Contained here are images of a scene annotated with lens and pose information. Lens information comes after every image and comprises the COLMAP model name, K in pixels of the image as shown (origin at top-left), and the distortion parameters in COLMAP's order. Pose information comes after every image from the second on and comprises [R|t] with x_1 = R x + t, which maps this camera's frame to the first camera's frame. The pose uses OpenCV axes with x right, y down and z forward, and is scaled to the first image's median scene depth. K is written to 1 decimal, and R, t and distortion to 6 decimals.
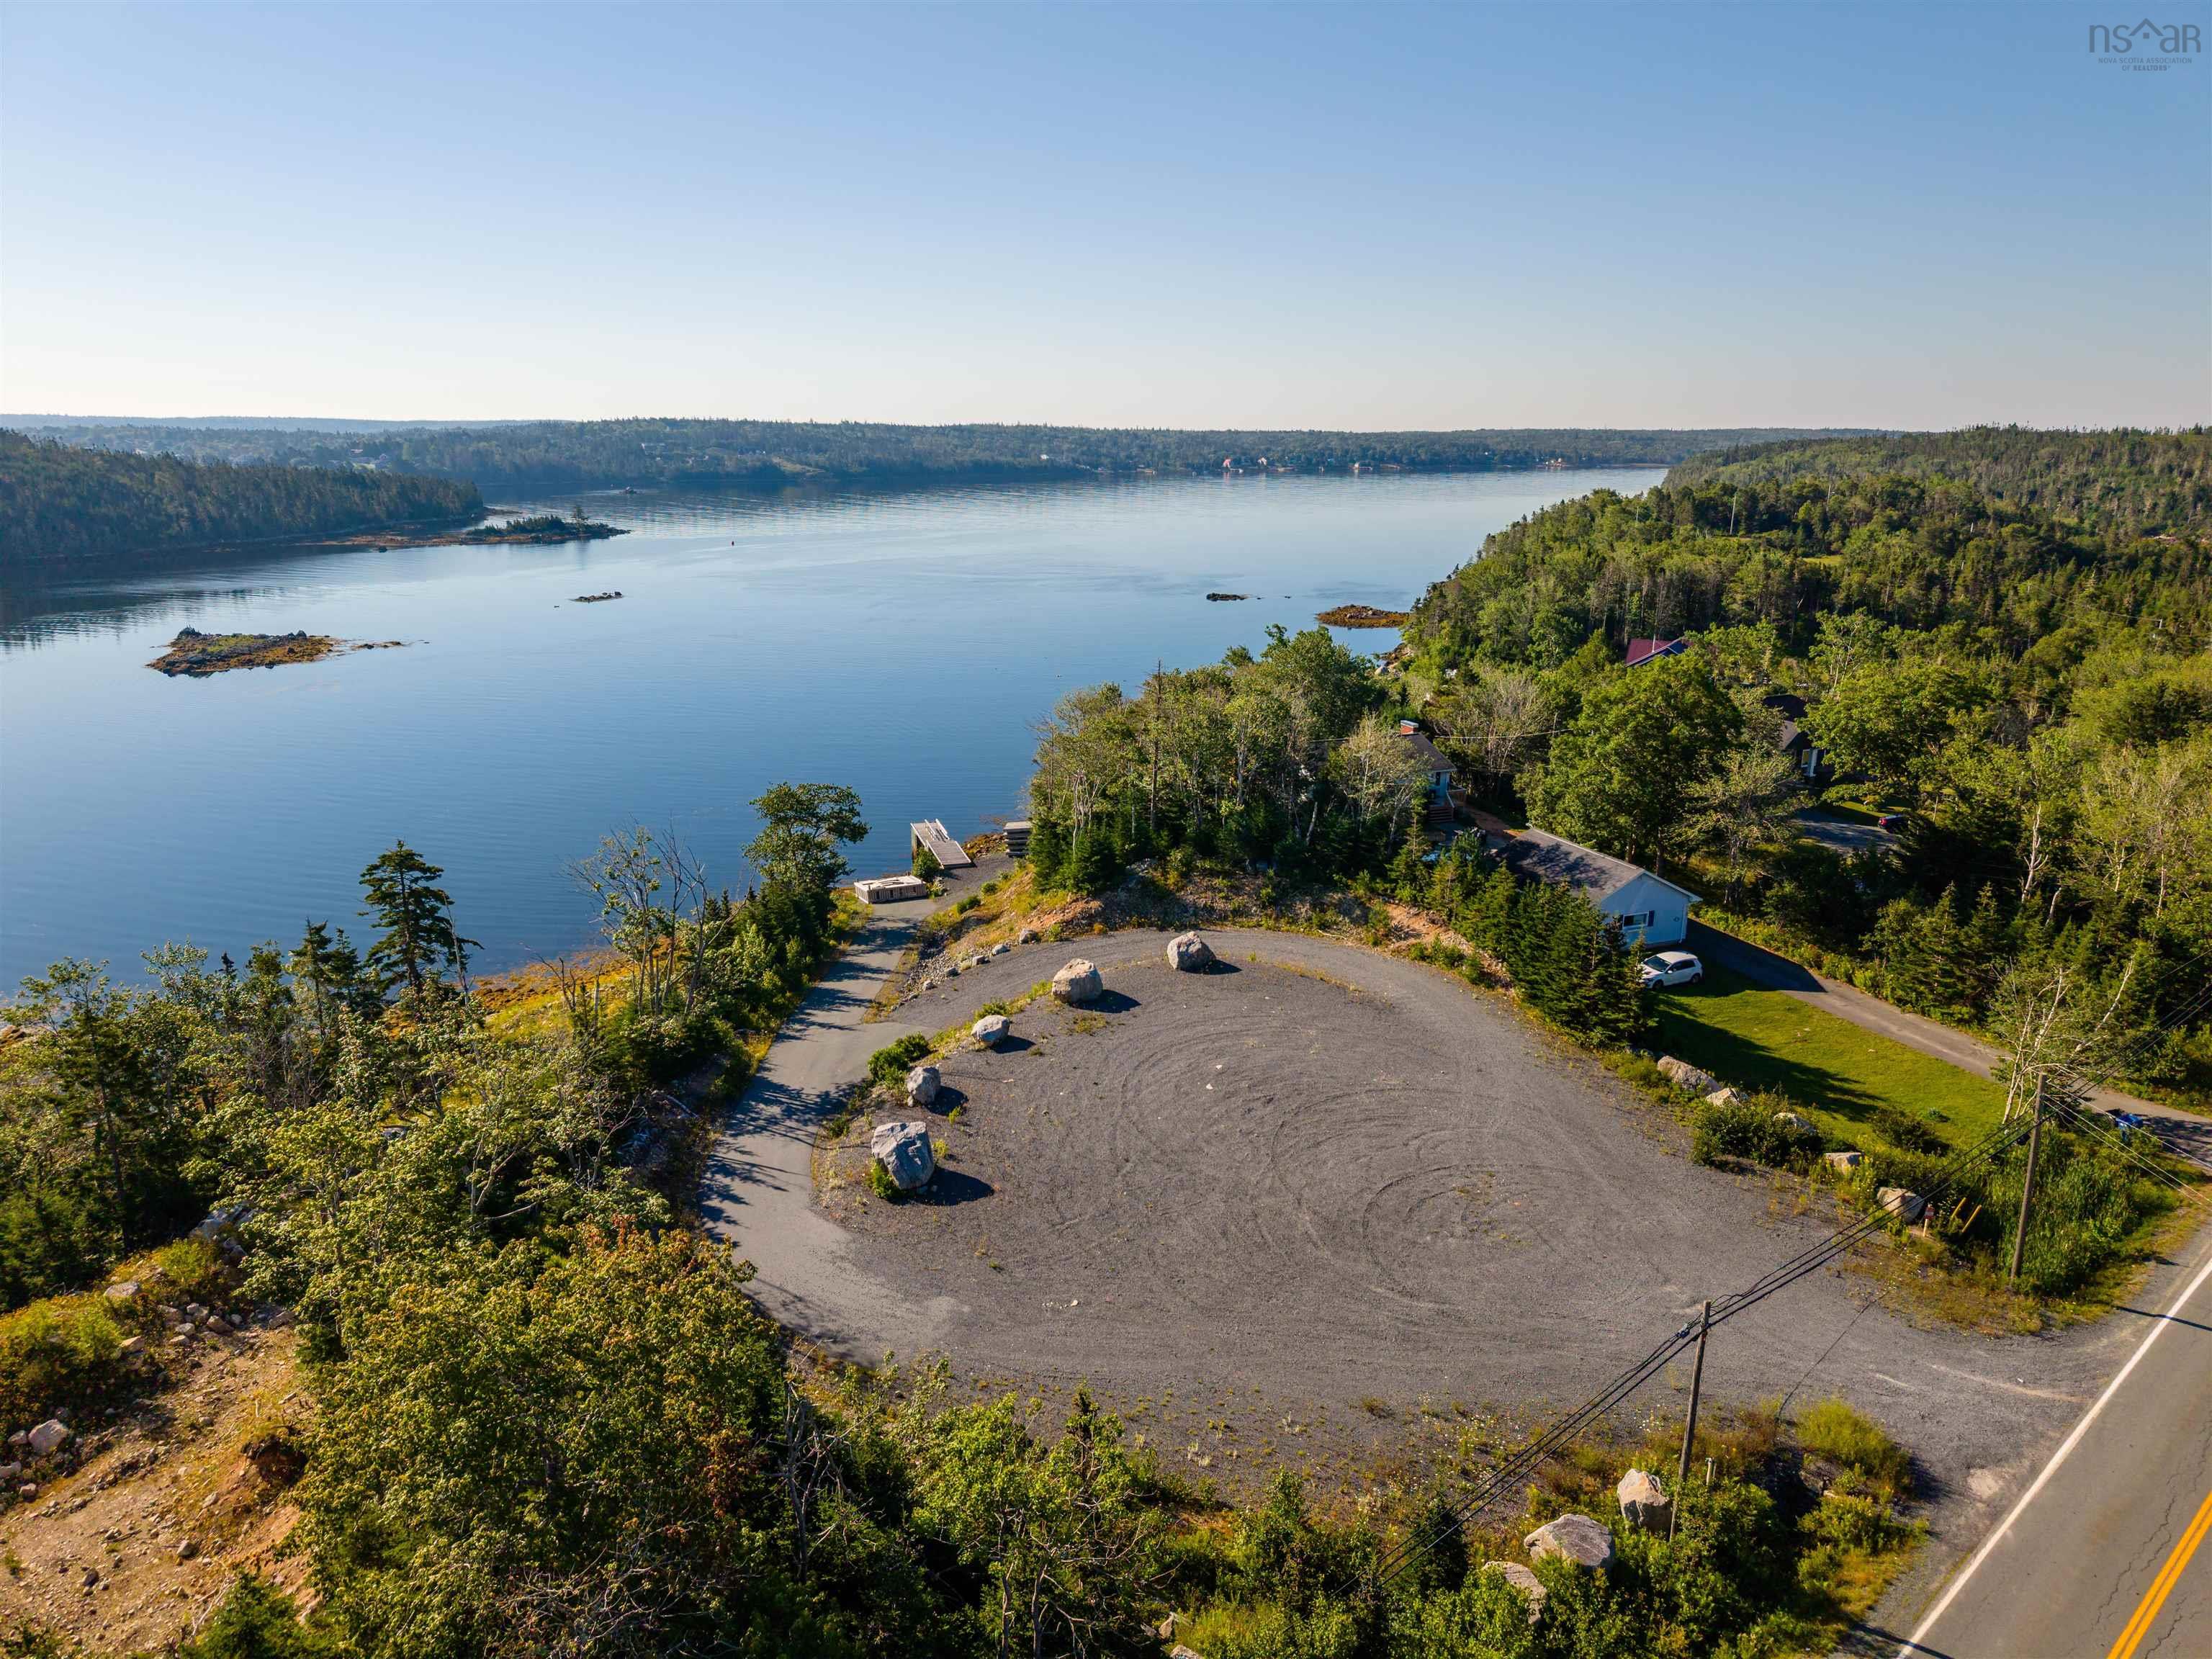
lens RADIAL K [[1465.3, 0, 1097.2], [0, 1465.3, 836.7], [0, 0, 1]] dist [0.035768, -0.037417]
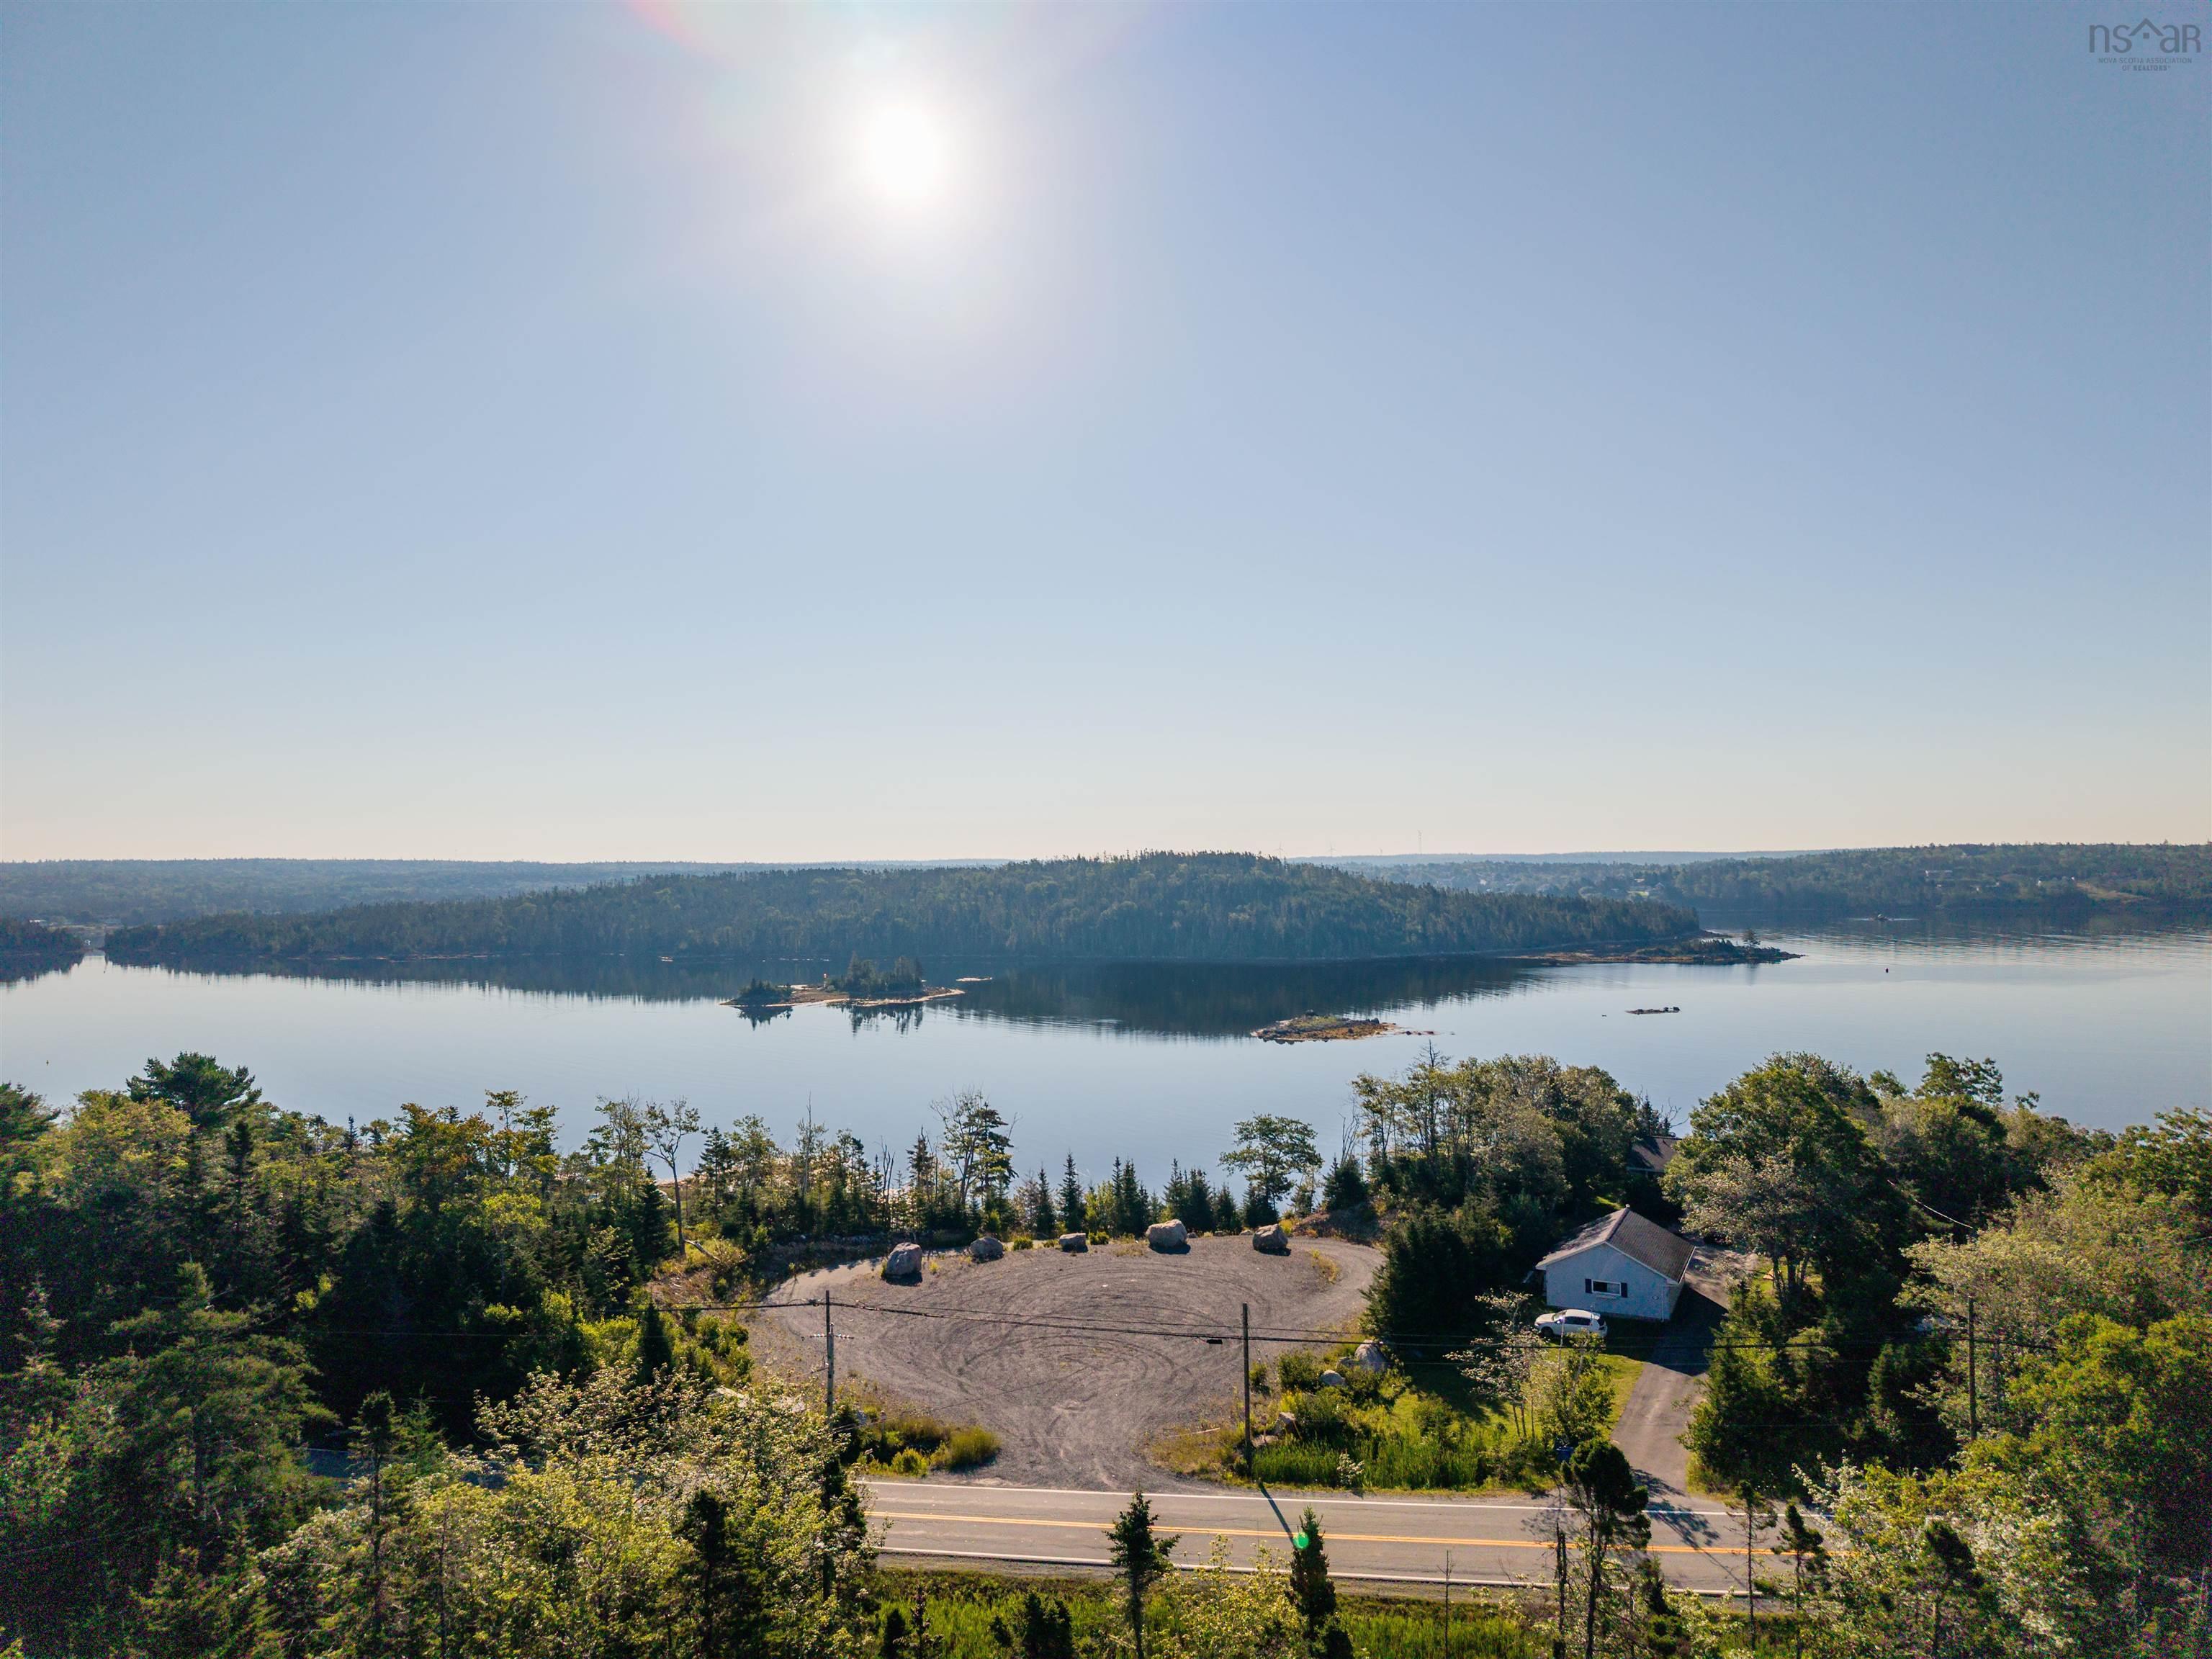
lens RADIAL K [[1465.3, 0, 1106.2], [0, 1465.3, 846.1], [0, 0, 1]] dist [0.035768, -0.037417]
pose [[0.663531, -0.023349, -0.747785, 0.728324], [-0.182971, 0.964096, -0.192459, 0.013794], [0.725430, 0.264525, 0.635435, -0.060736]]
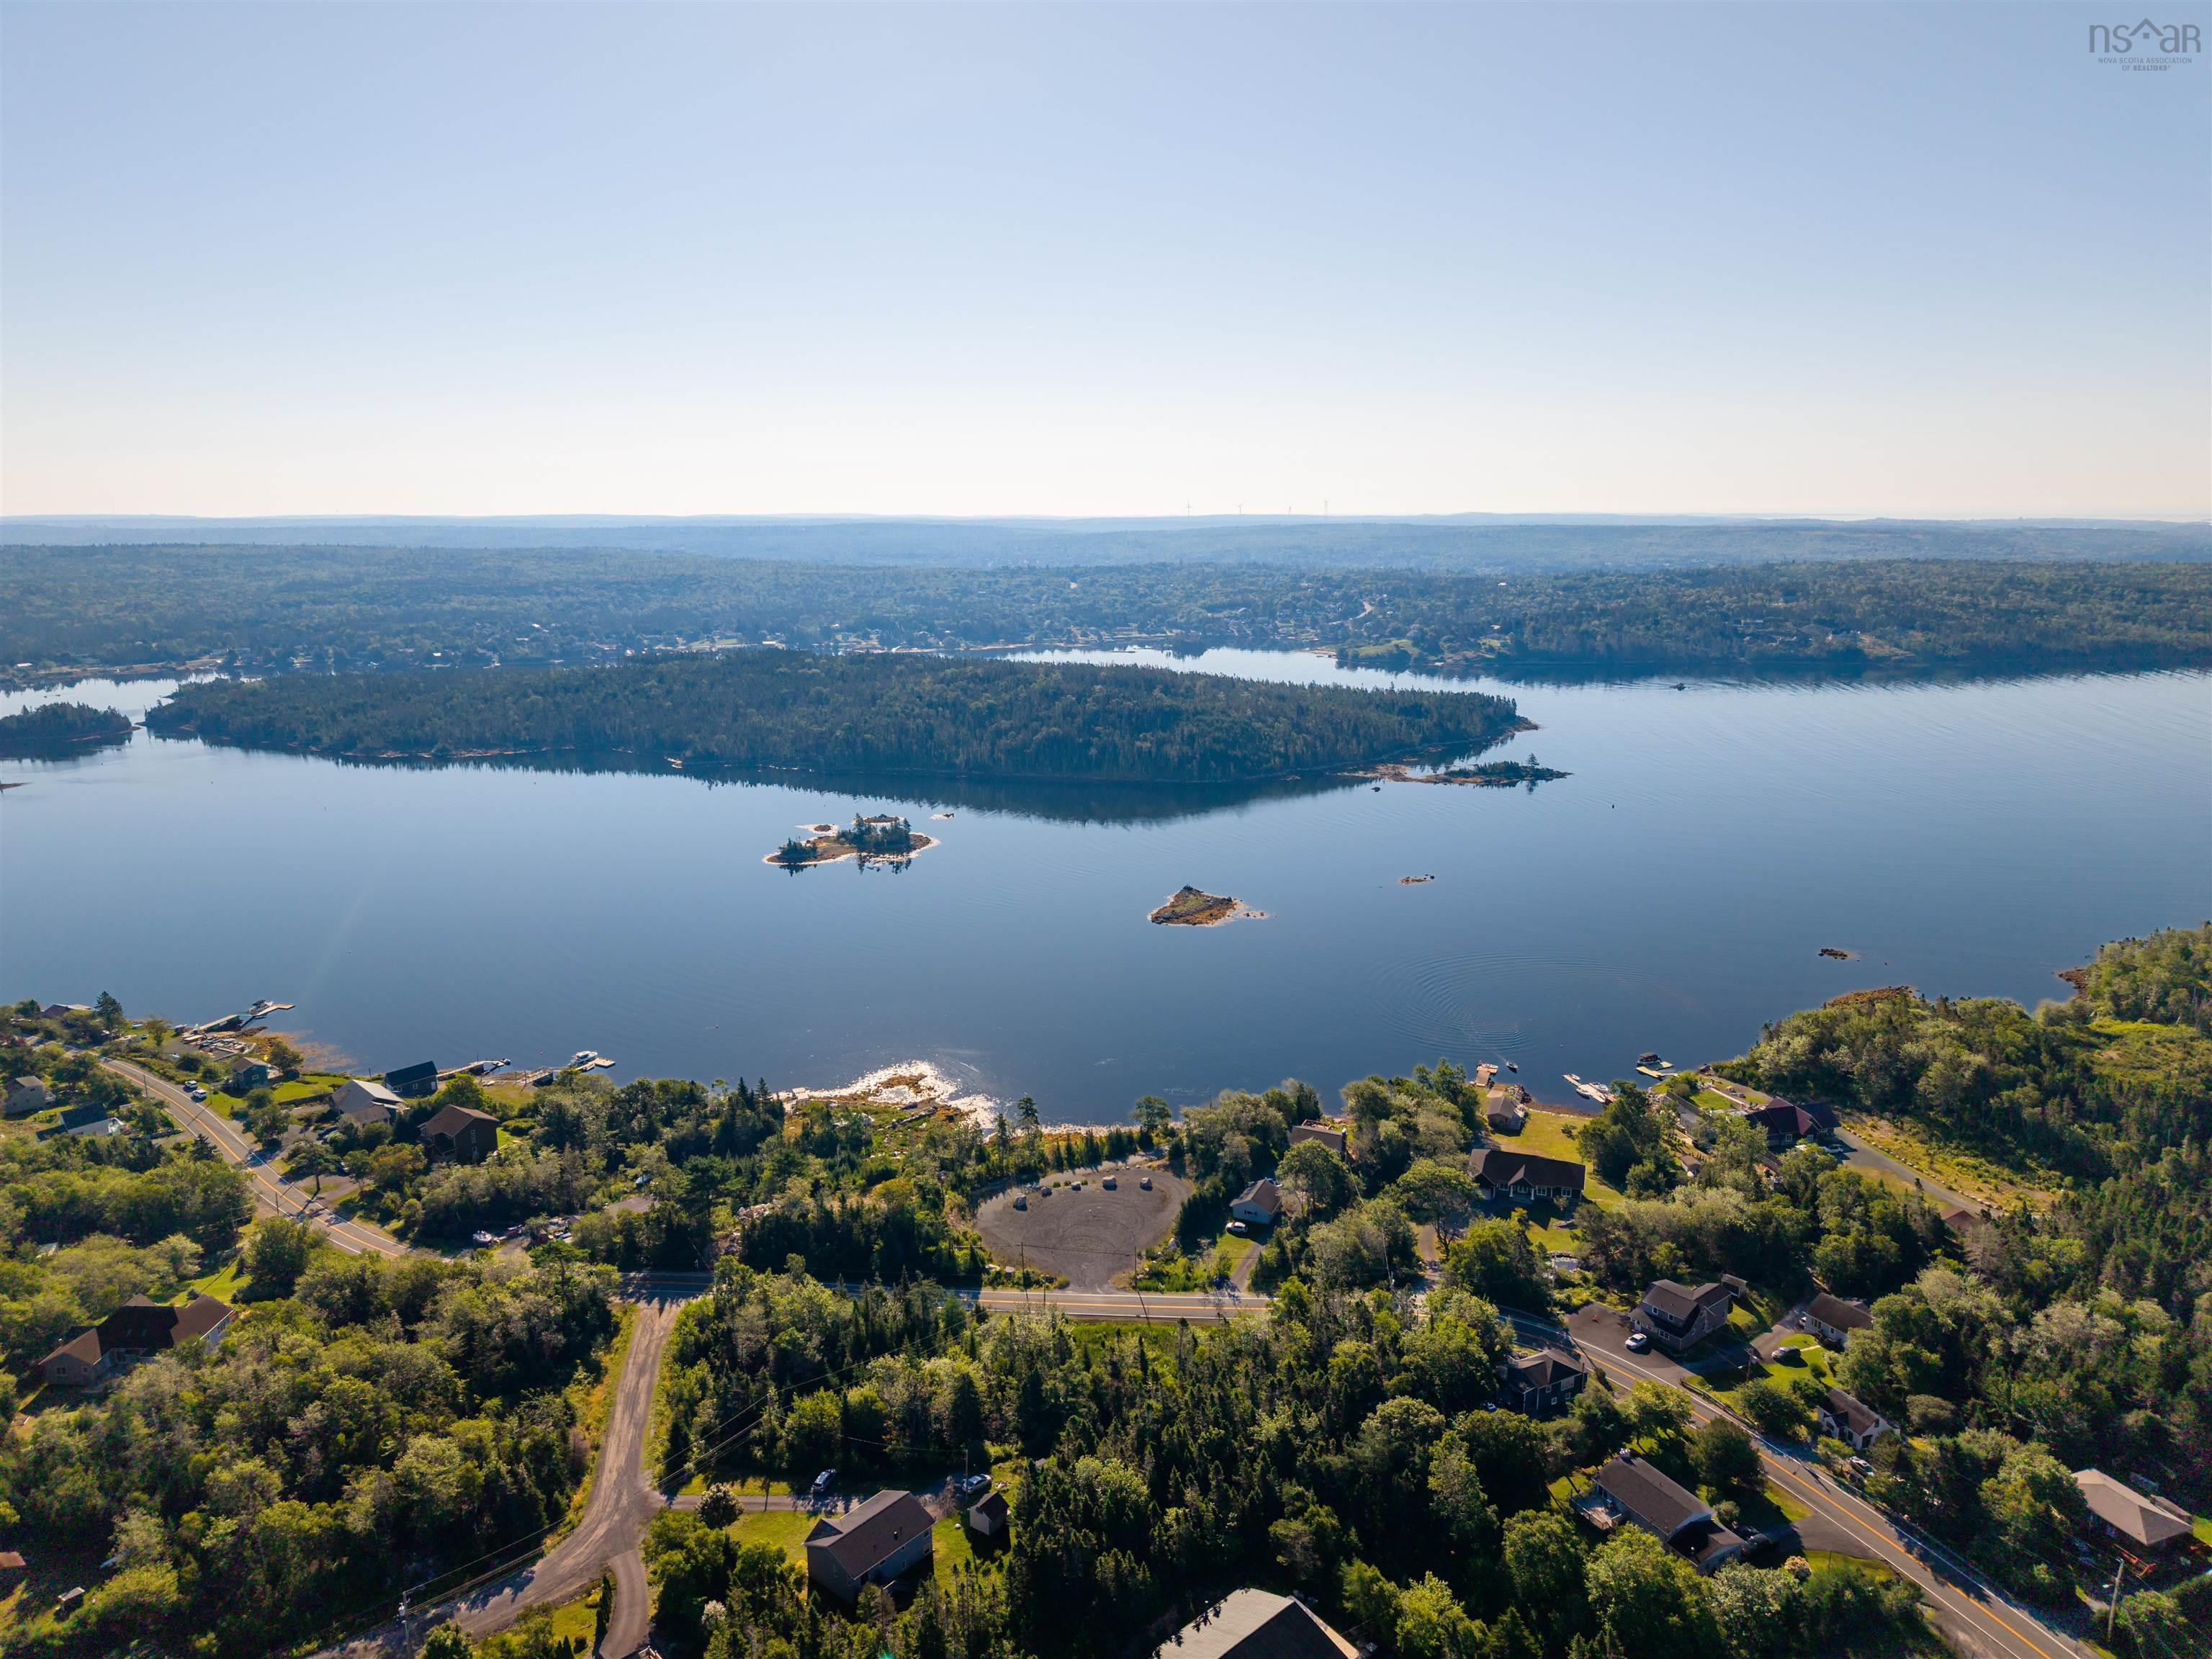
lens RADIAL K [[1465.3, 0, 1104.6], [0, 1465.3, 827.4], [0, 0, 1]] dist [0.035768, -0.037417]
pose [[0.708959, 0.136684, -0.691877, 1.838209], [-0.174025, 0.984608, 0.016193, -0.642018], [0.683441, 0.108924, 0.721833, -1.424608]]
